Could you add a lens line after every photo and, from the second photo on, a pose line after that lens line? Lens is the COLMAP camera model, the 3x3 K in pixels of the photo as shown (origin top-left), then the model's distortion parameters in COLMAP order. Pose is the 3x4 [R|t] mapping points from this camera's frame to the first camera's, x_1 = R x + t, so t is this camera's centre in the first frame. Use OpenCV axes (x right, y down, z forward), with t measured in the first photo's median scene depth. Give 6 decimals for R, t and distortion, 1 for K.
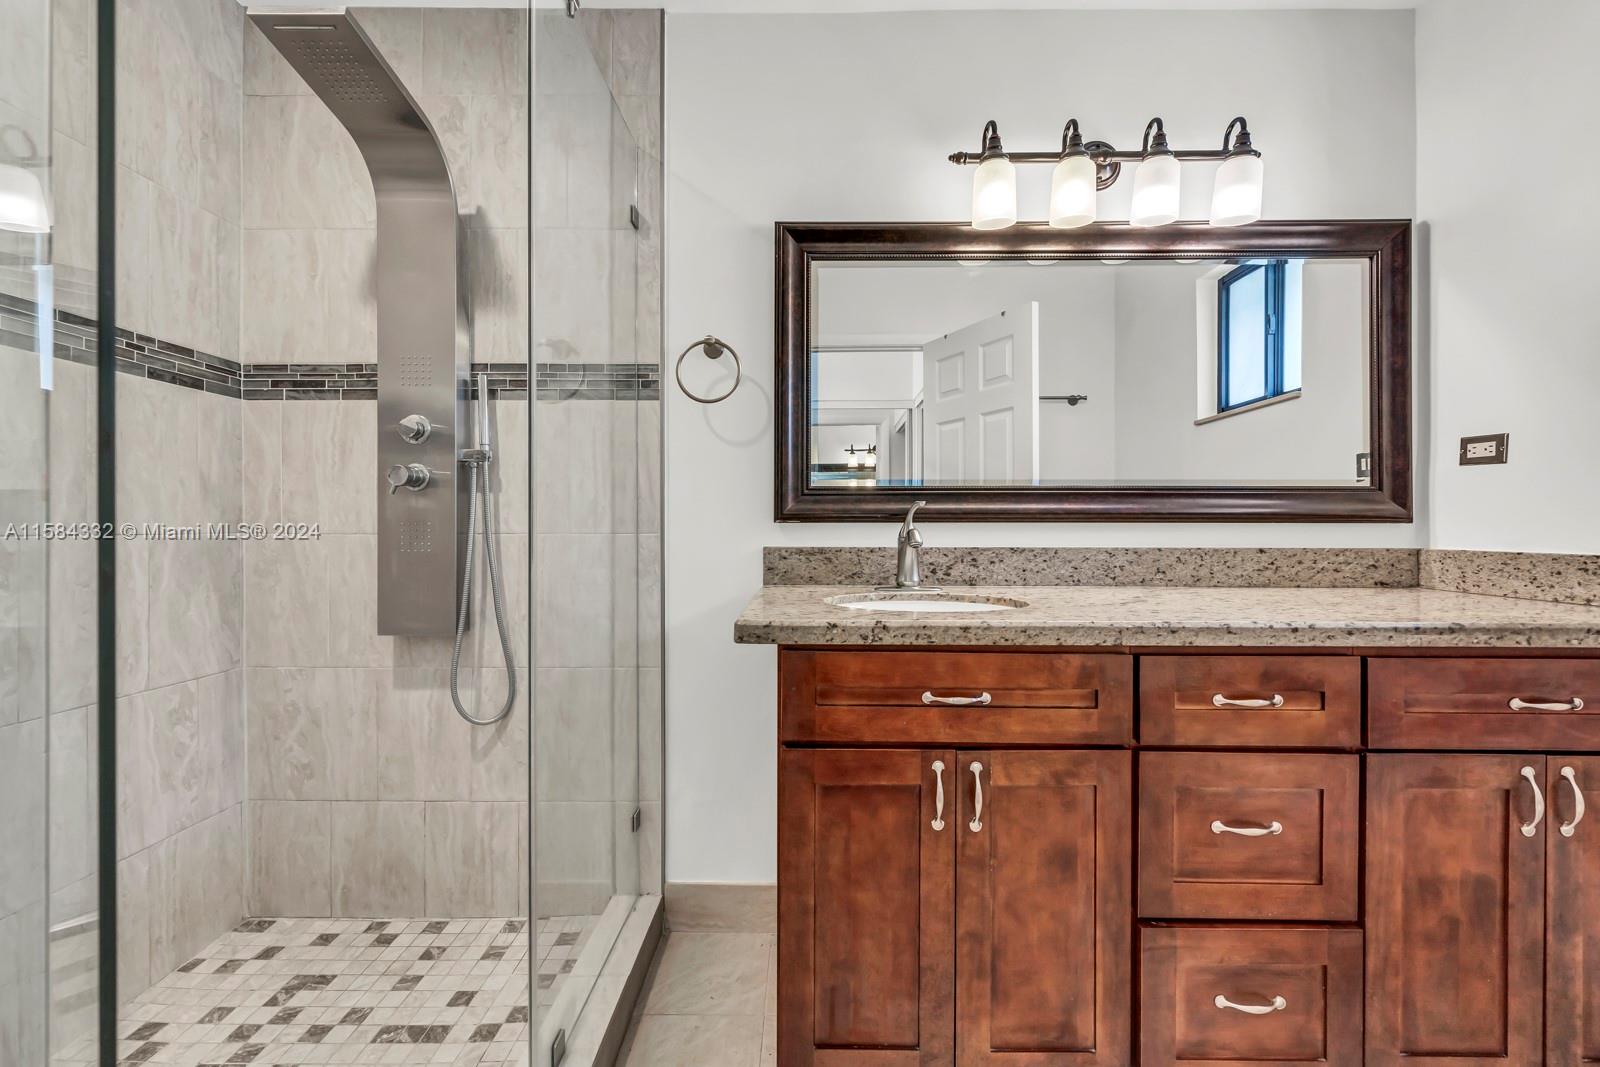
lens RADIAL K [[663.4, 0, 798.3], [0, 663.4, 529.7], [0, 0, 1]] dist [0.002066, -0.000188]
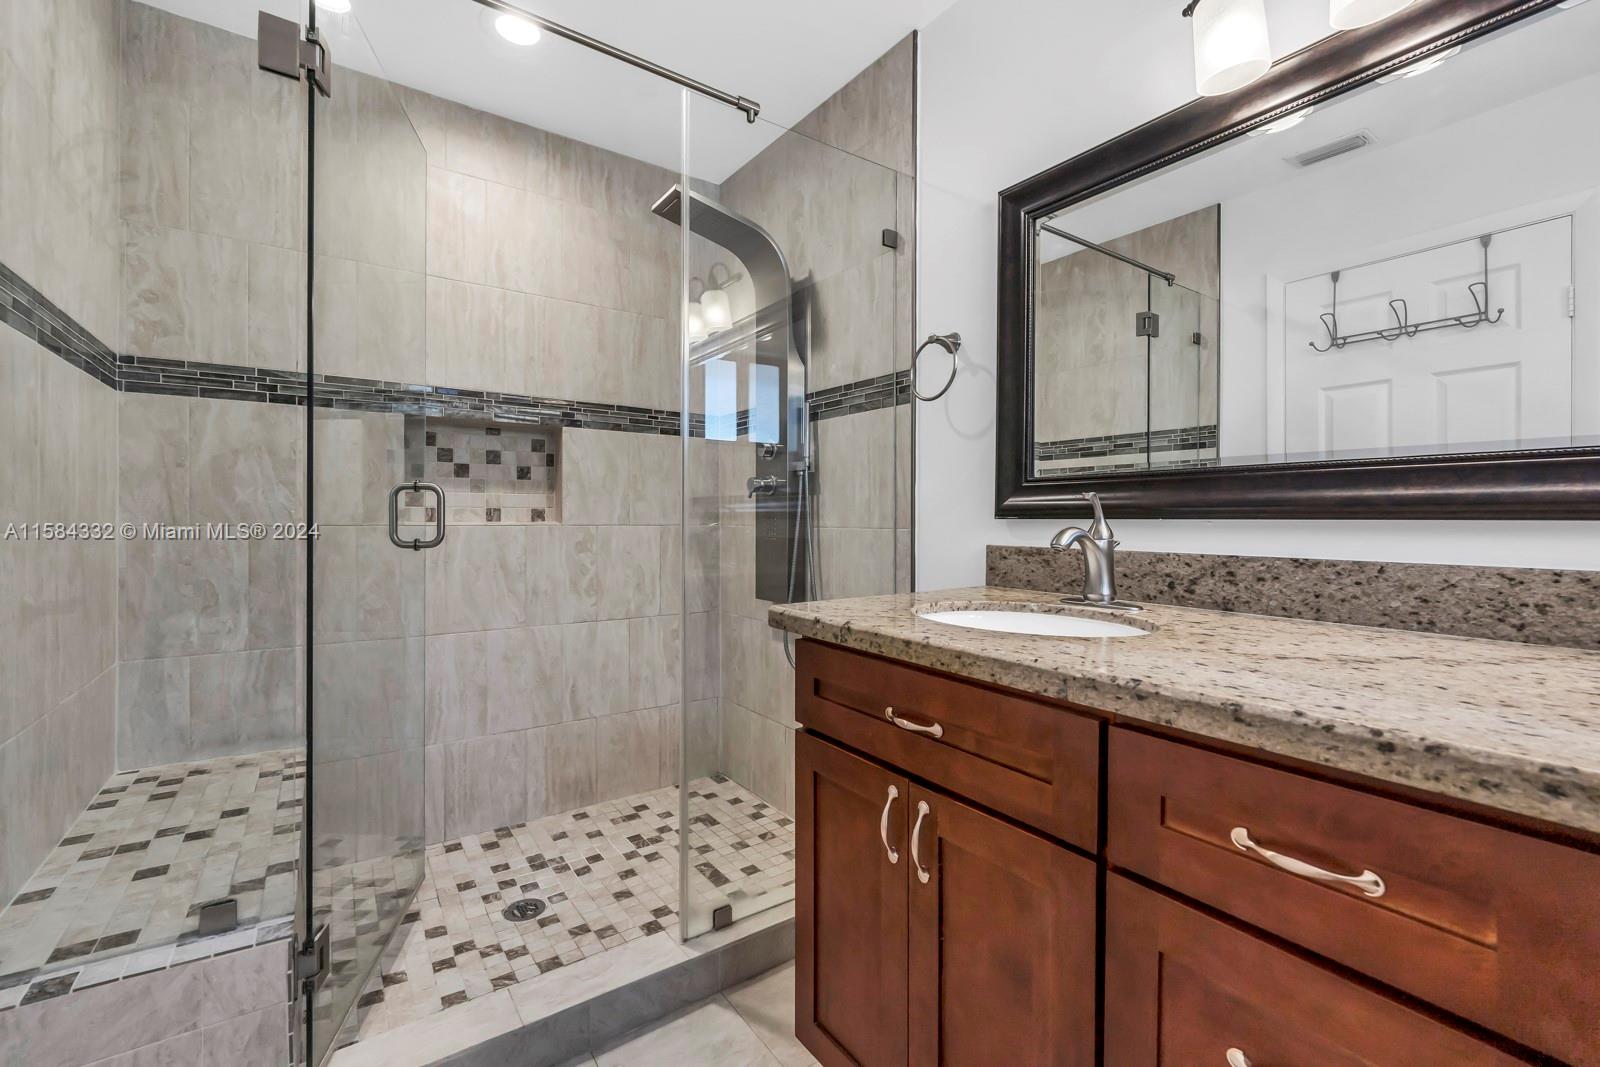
lens RADIAL K [[663.4, 0, 797.7], [0, 663.4, 524.0], [0, 0, 1]] dist [0.002066, -0.000188]
pose [[0.600069, 0.007948, -0.799909, 0.552765], [-0.005948, 0.999967, 0.005474, -0.007244], [0.799926, 0.001473, 0.600096, 0.230886]]
